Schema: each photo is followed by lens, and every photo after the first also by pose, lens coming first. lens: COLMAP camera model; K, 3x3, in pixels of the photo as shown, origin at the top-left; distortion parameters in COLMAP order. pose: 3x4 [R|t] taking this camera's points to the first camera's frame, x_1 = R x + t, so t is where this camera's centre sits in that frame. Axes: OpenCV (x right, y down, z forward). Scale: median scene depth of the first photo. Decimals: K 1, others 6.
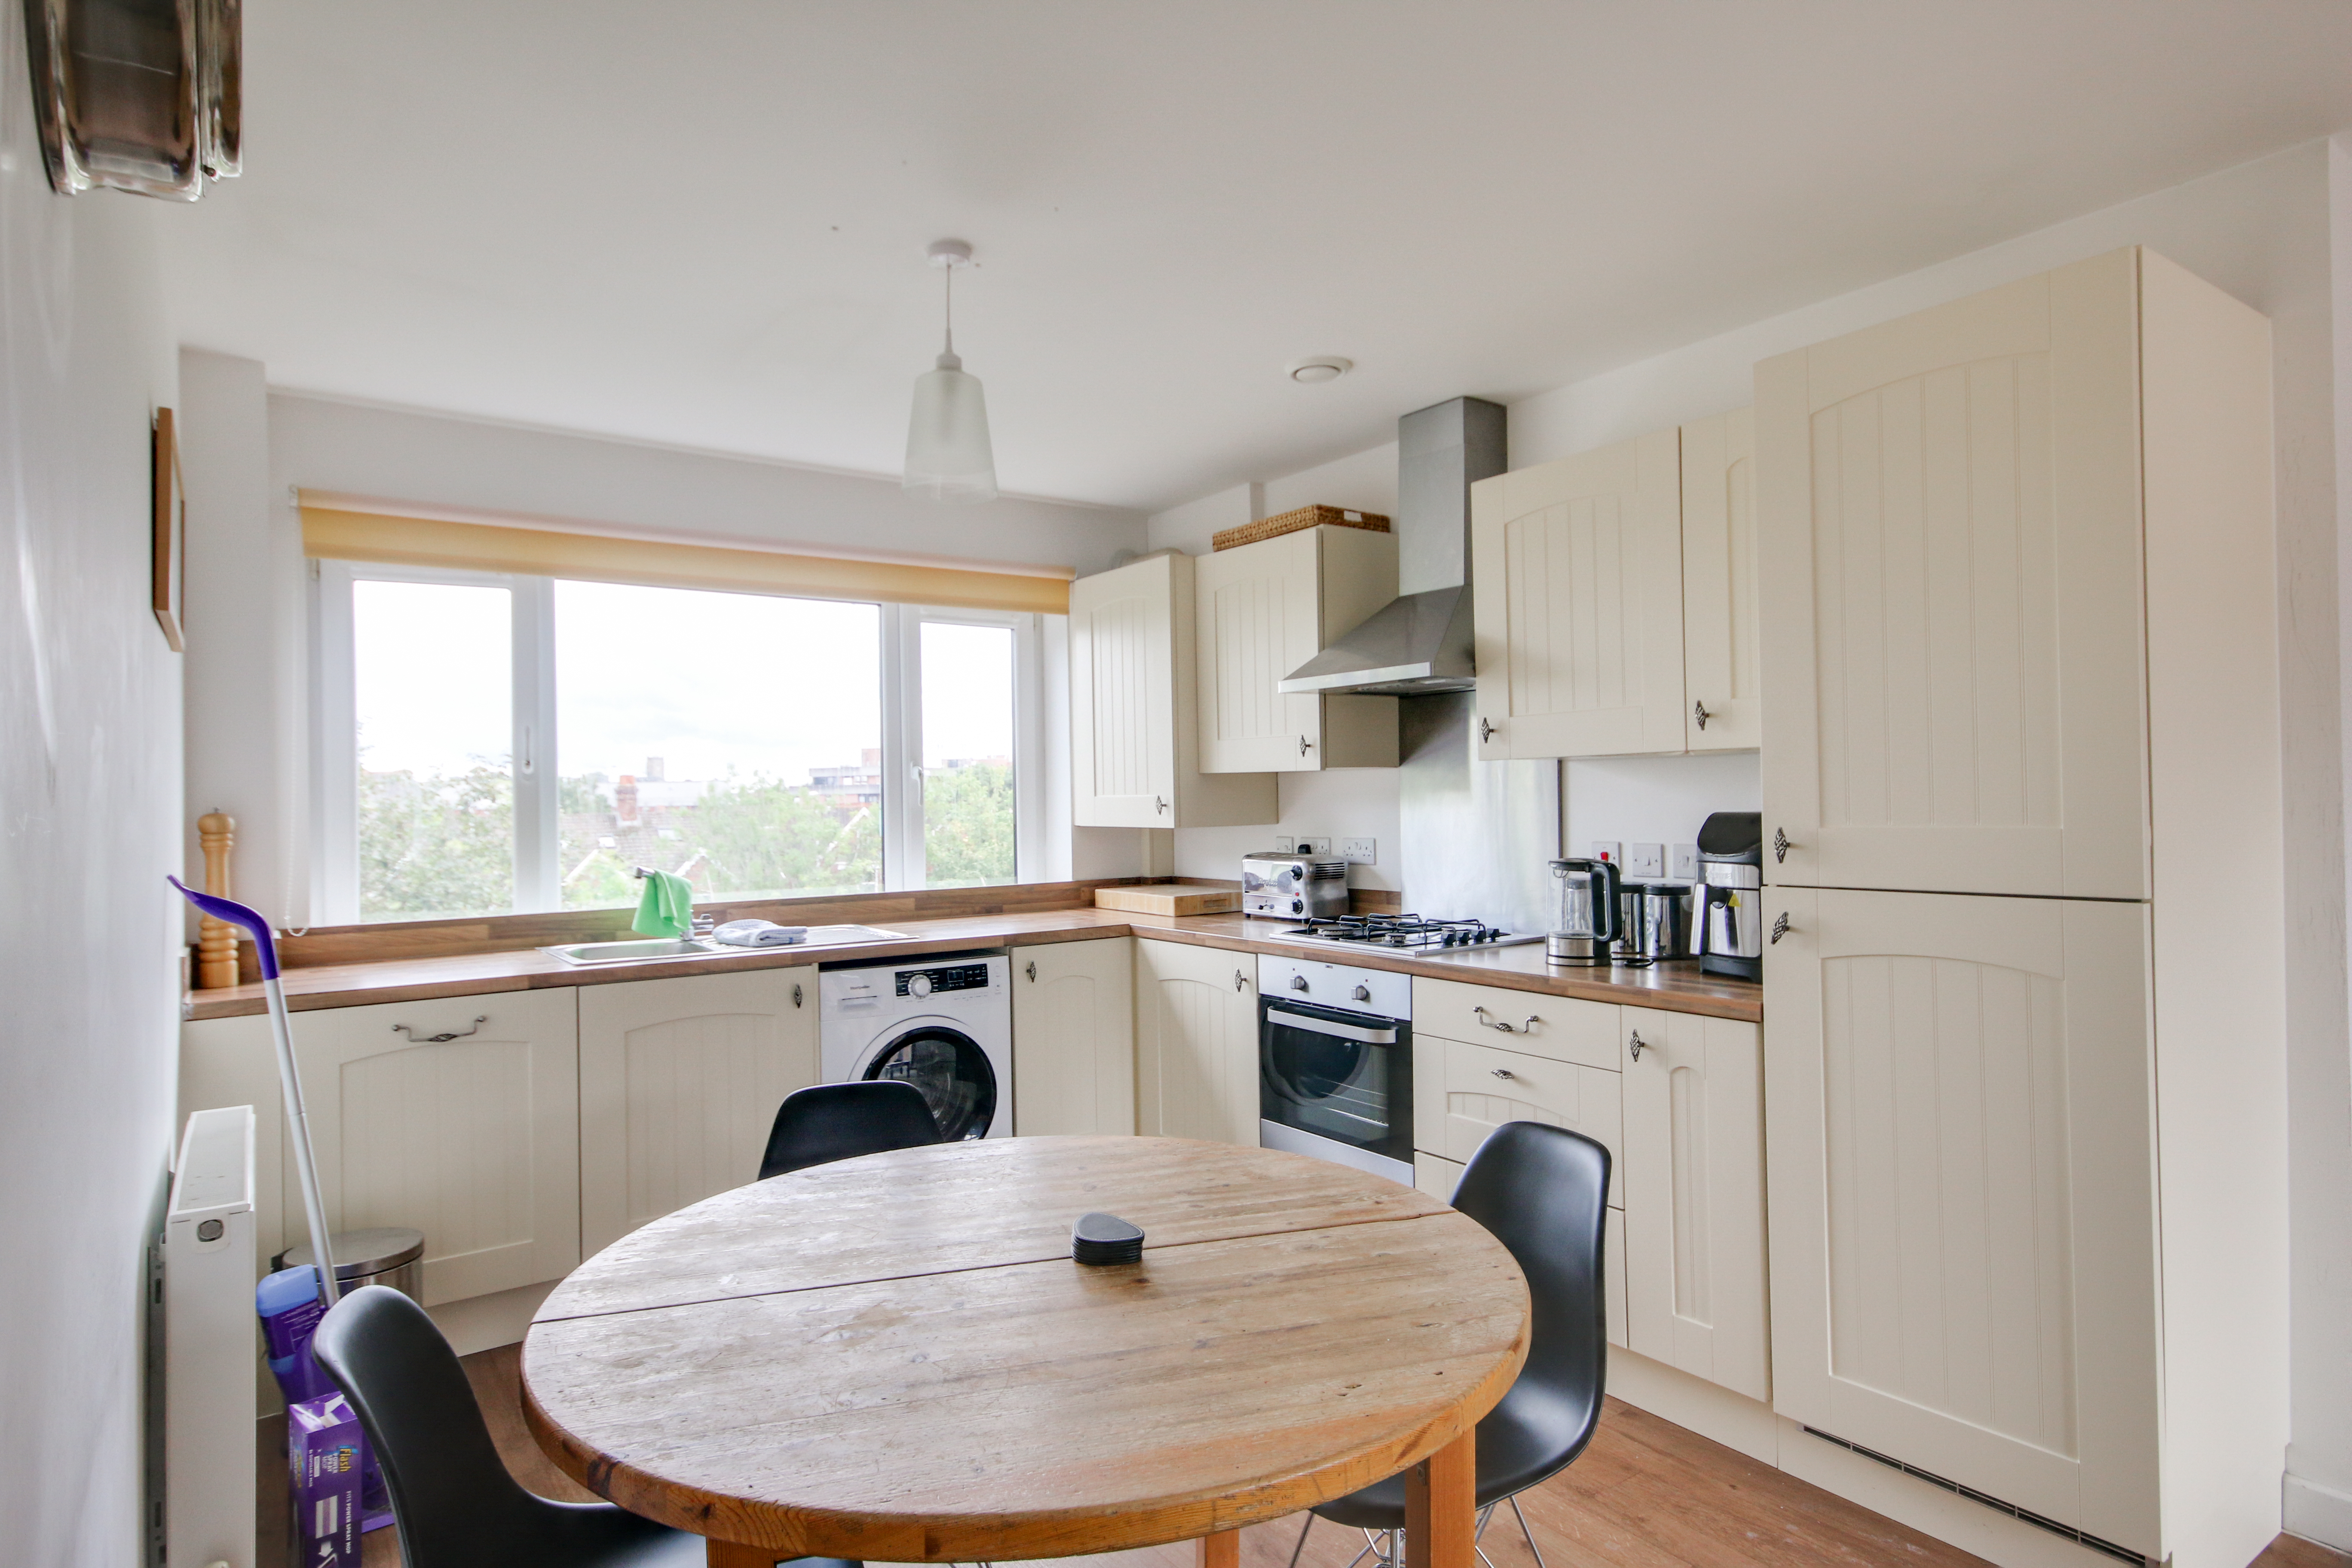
lens RADIAL K [[1318.9, 0, 1176.0], [0, 1318.9, 784.0], [0, 0, 1]] dist [0.000087, 0.051840]
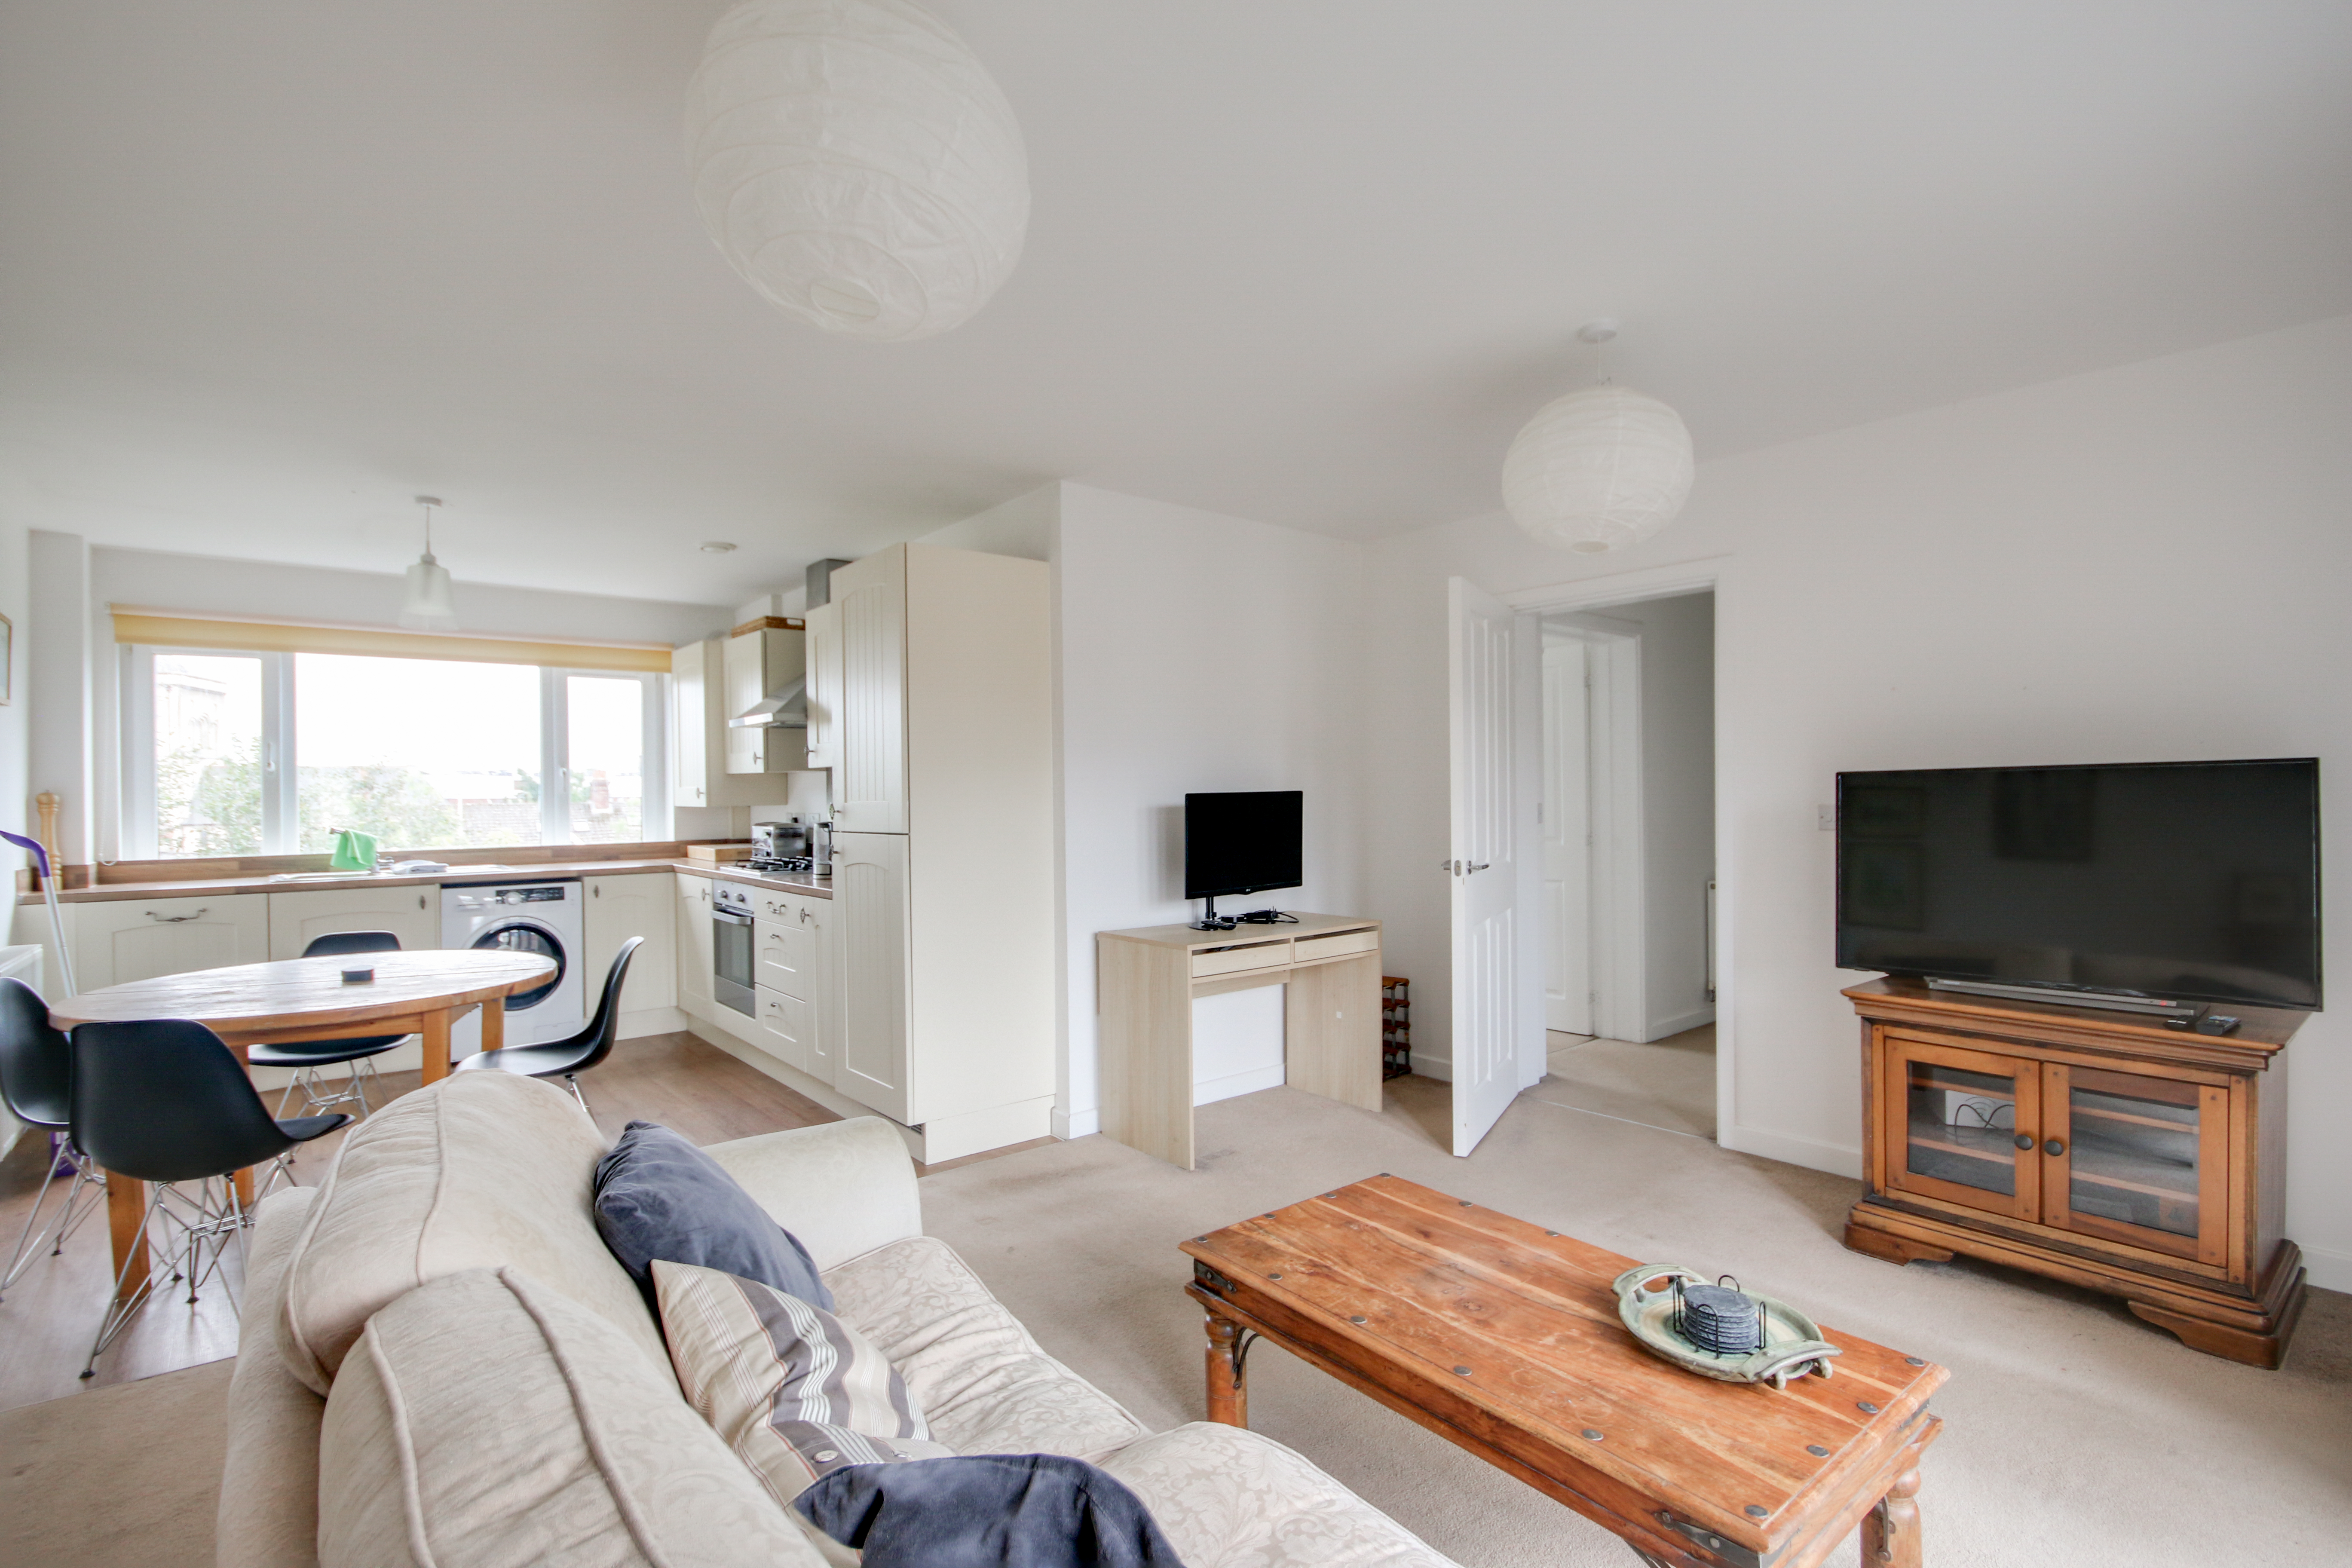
lens RADIAL K [[1081.1, 0, 1172.3], [0, 1081.1, 789.6], [0, 0, 1]] dist [0.001810, 0.000514]
pose [[0.996761, 0.006655, 0.080148, 0.529366], [-0.007257, 0.999948, 0.007227, -0.002900], [-0.080096, -0.007785, 0.996757, -0.443886]]
